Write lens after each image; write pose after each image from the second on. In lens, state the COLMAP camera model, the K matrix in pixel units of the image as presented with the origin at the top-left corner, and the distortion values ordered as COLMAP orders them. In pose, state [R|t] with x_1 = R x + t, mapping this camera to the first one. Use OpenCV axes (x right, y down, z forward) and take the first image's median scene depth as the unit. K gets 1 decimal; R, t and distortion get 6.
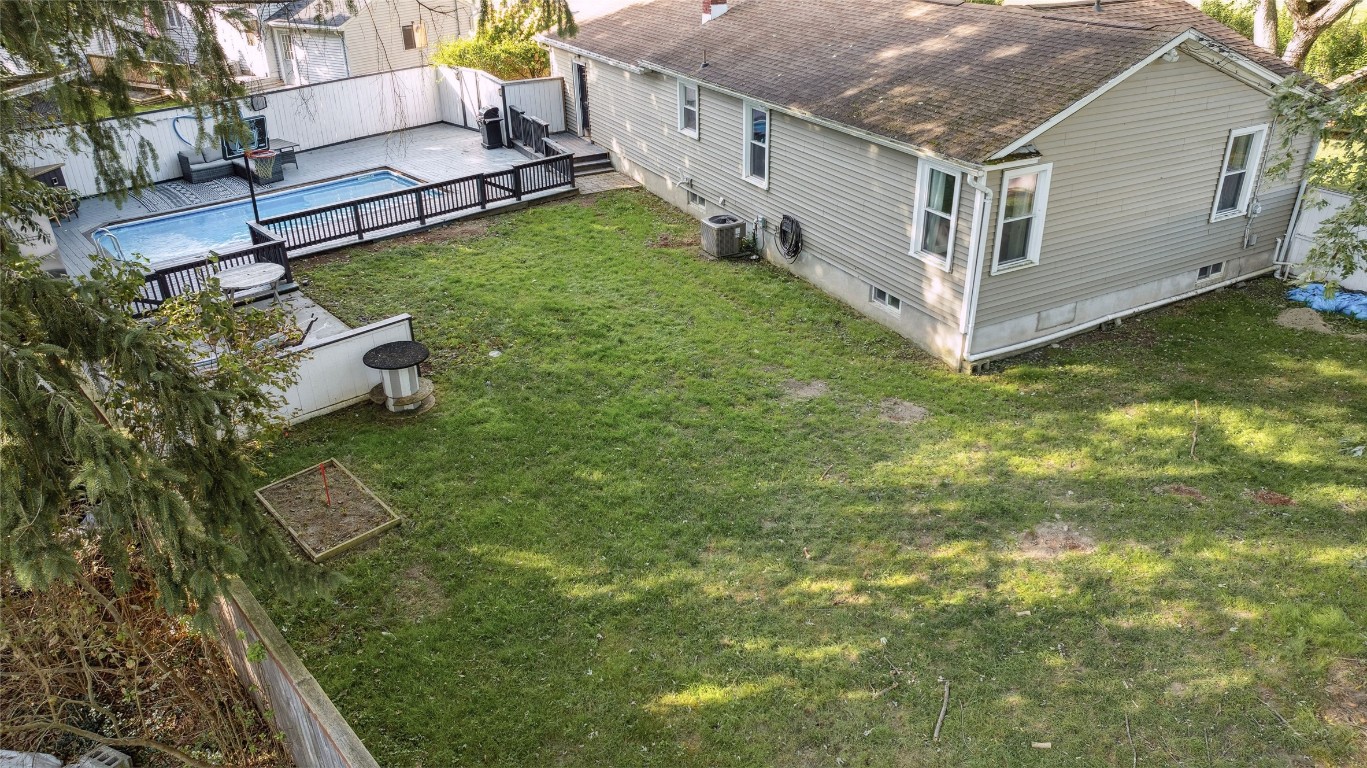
lens RADIAL K [[964.9, 0, 683.5], [0, 964.9, 384.0], [0, 0, 1]] dist [-0.009616, -0.003495]
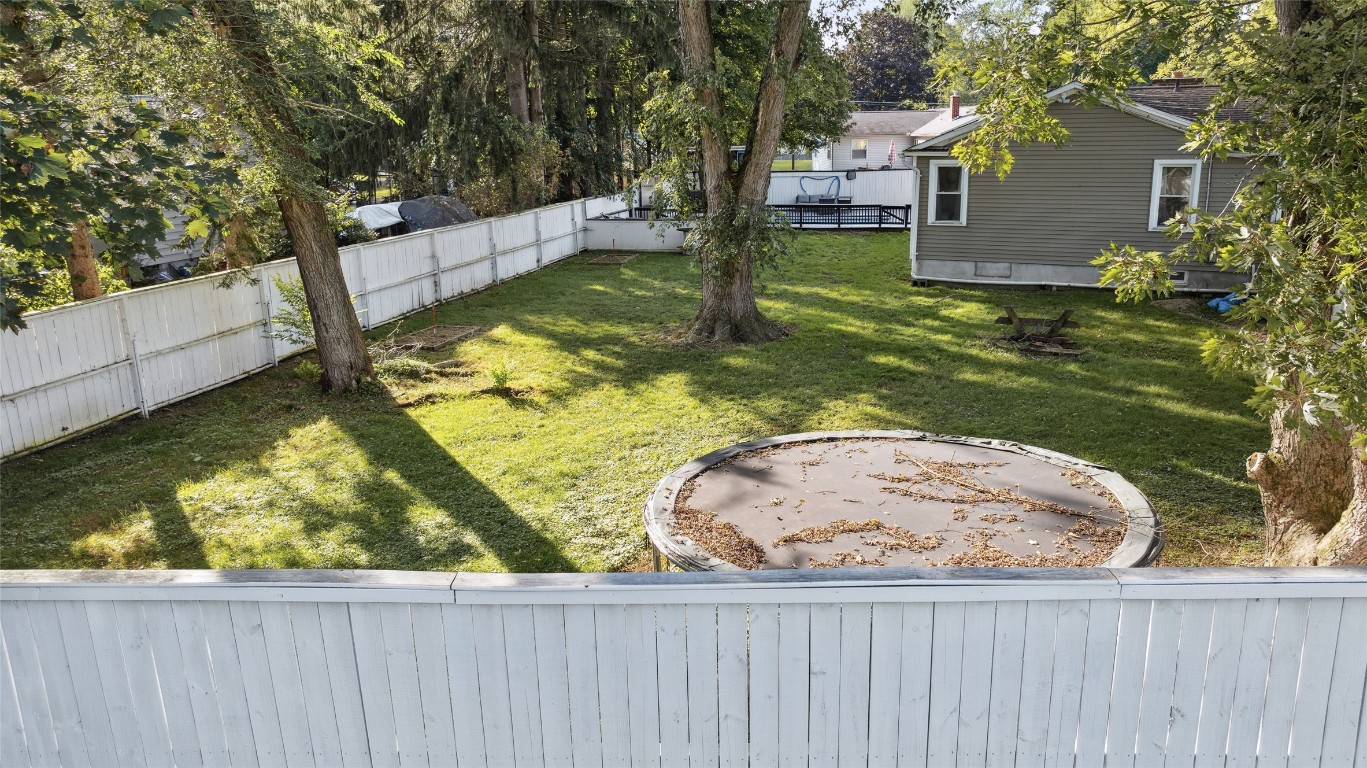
lens RADIAL K [[964.9, 0, 683.5], [0, 964.9, 384.0], [0, 0, 1]] dist [-0.009616, -0.003495]
pose [[0.571307, 0.218344, -0.791160, 0.958315], [-0.370929, 0.928589, -0.011580, 0.207071], [0.732134, 0.300080, 0.611500, -0.144457]]
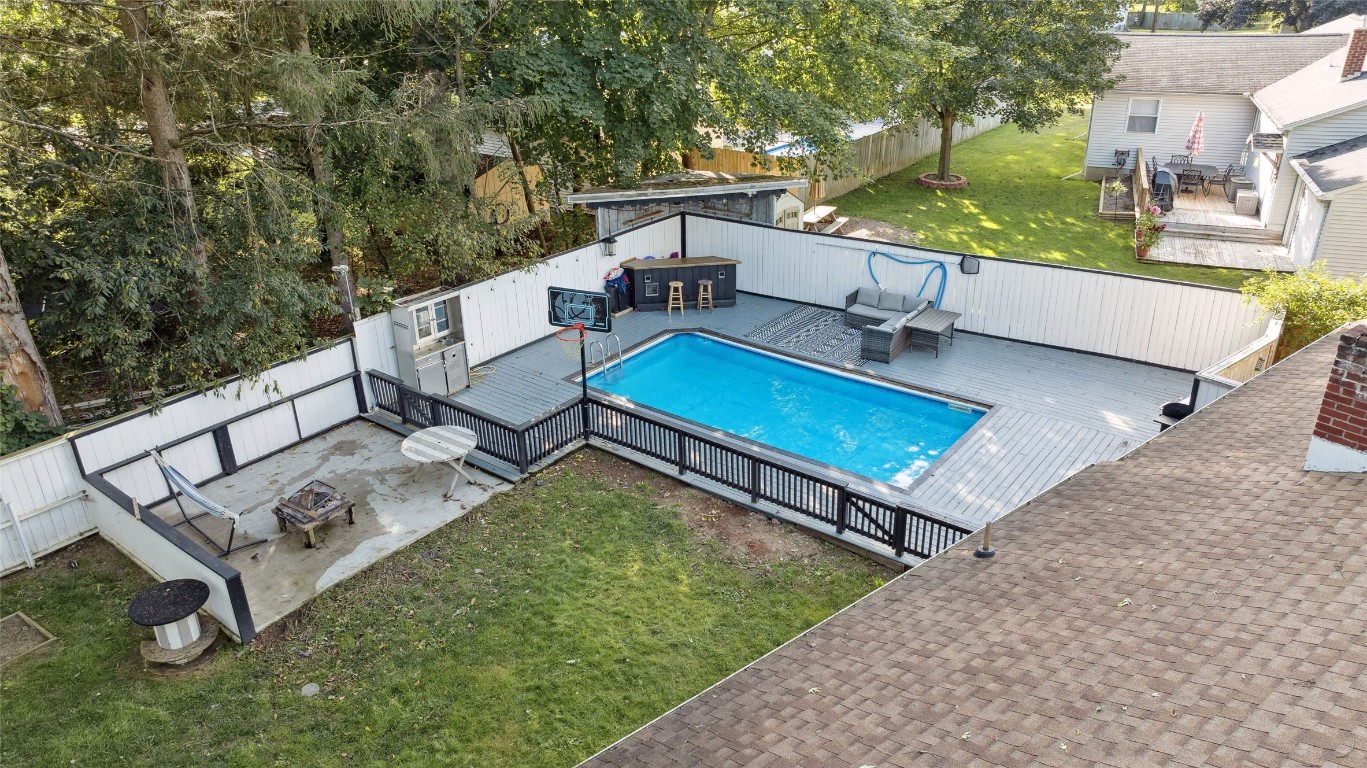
lens RADIAL K [[964.9, 0, 683.5], [0, 964.9, 384.0], [0, 0, 1]] dist [-0.009616, -0.003495]
pose [[0.213297, 0.408287, -0.887585, 0.280921], [-0.442365, 0.850389, 0.284871, -0.402490], [0.871101, 0.331874, 0.361997, 0.678469]]
